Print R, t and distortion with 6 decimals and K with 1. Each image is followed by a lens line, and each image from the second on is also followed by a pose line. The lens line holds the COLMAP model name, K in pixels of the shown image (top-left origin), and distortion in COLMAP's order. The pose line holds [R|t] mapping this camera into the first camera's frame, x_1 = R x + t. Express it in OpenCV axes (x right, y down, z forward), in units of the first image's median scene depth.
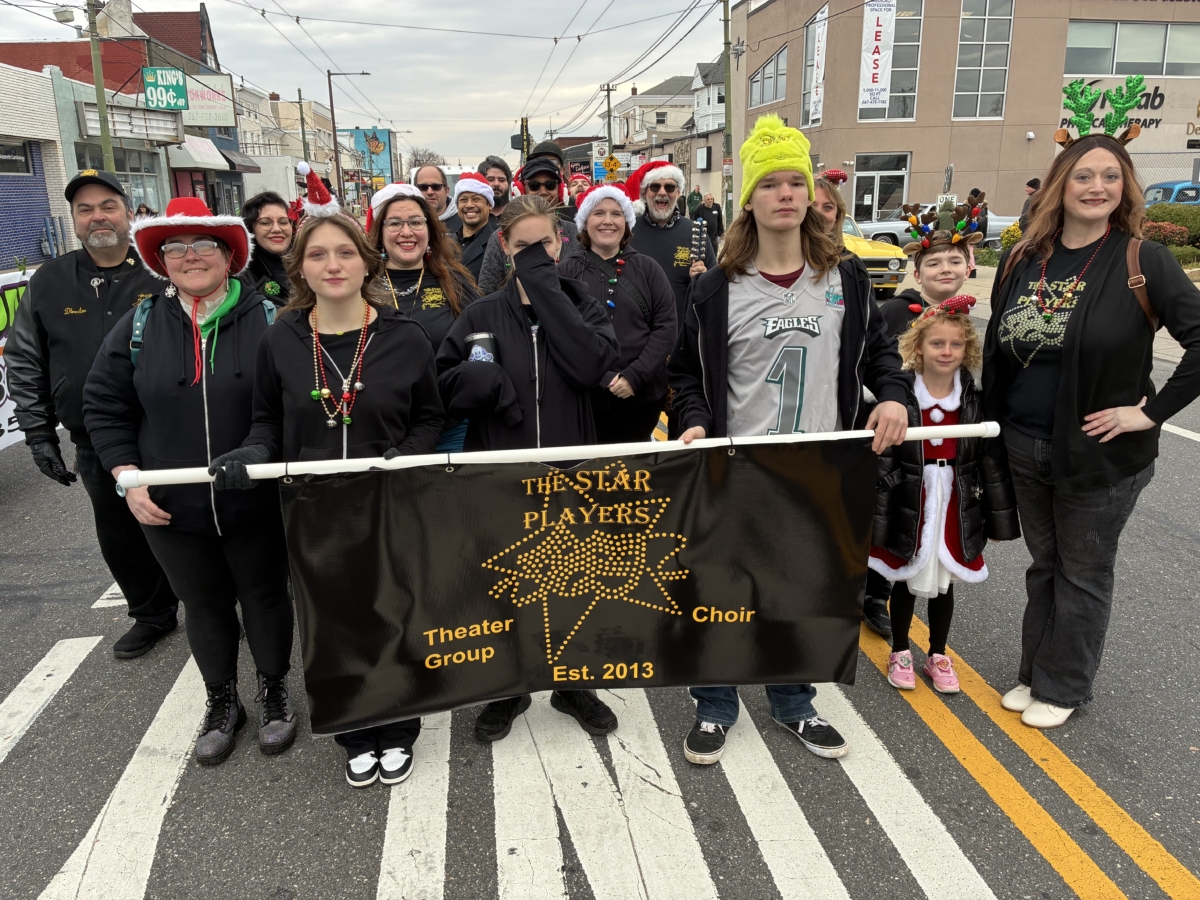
lens RADIAL K [[907.3, 0, 600.0], [0, 907.3, 450.0], [0, 0, 1]] dist [0.087840, -0.114080]
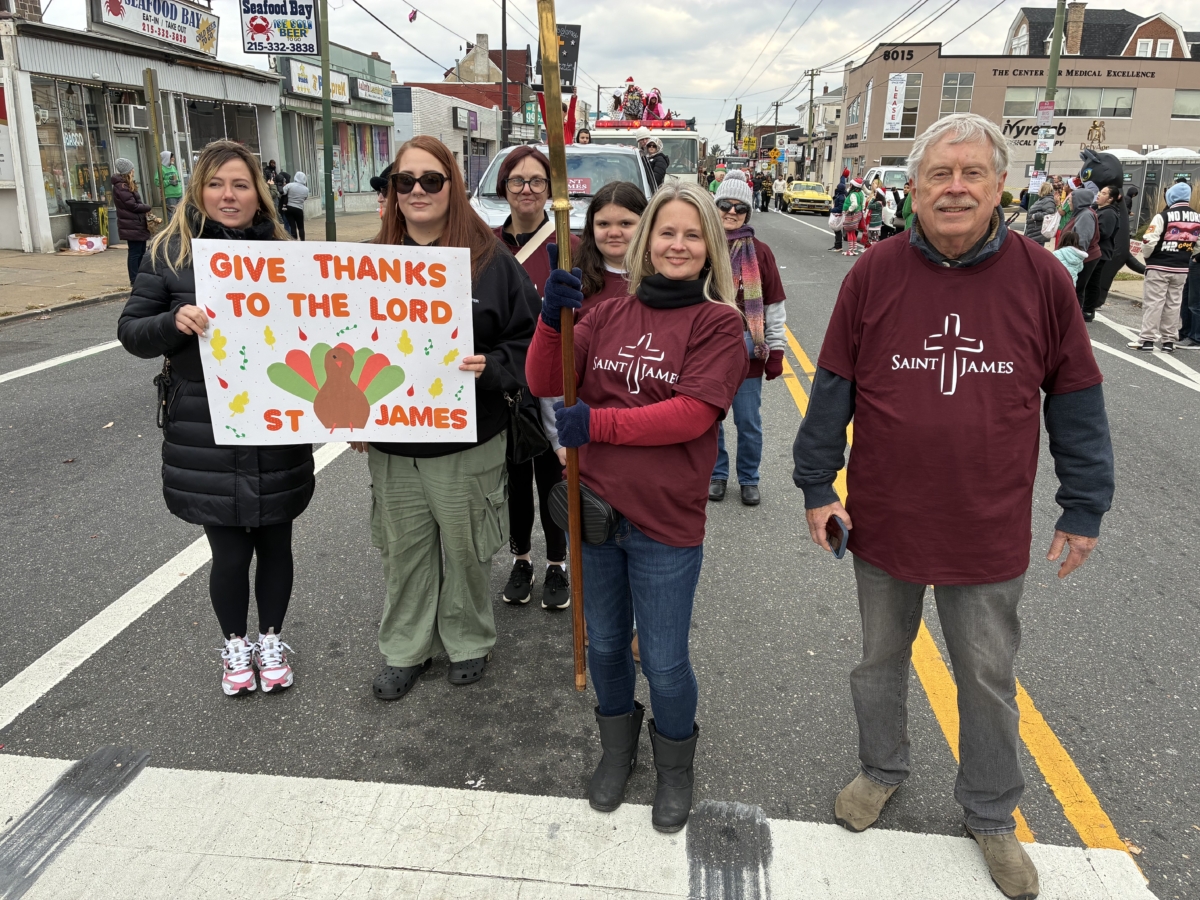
lens RADIAL K [[907.3, 0, 600.0], [0, 907.3, 450.0], [0, 0, 1]] dist [0.087840, -0.114080]
pose [[0.973258, 0.097225, -0.208127, 0.129829], [-0.091989, 0.995155, 0.034711, 0.216292], [0.210494, -0.014637, 0.977486, -0.790973]]
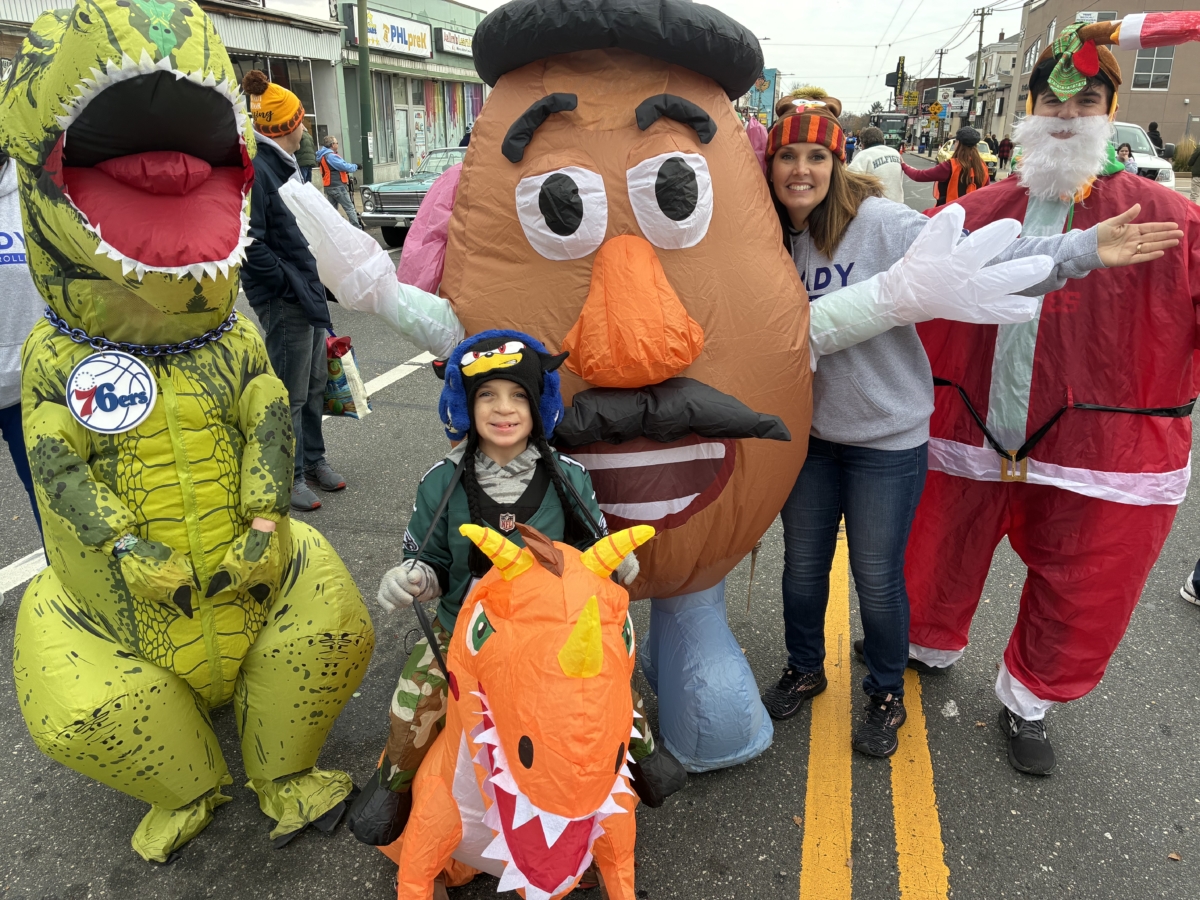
lens RADIAL K [[912.3, 0, 600.0], [0, 912.3, 450.0], [0, 0, 1]] dist [0.074261, -0.095219]
pose [[0.926536, 0.142908, -0.348006, 0.136807], [-0.120080, 0.988995, 0.086425, 0.185497], [0.356527, -0.038287, 0.933500, -0.674938]]
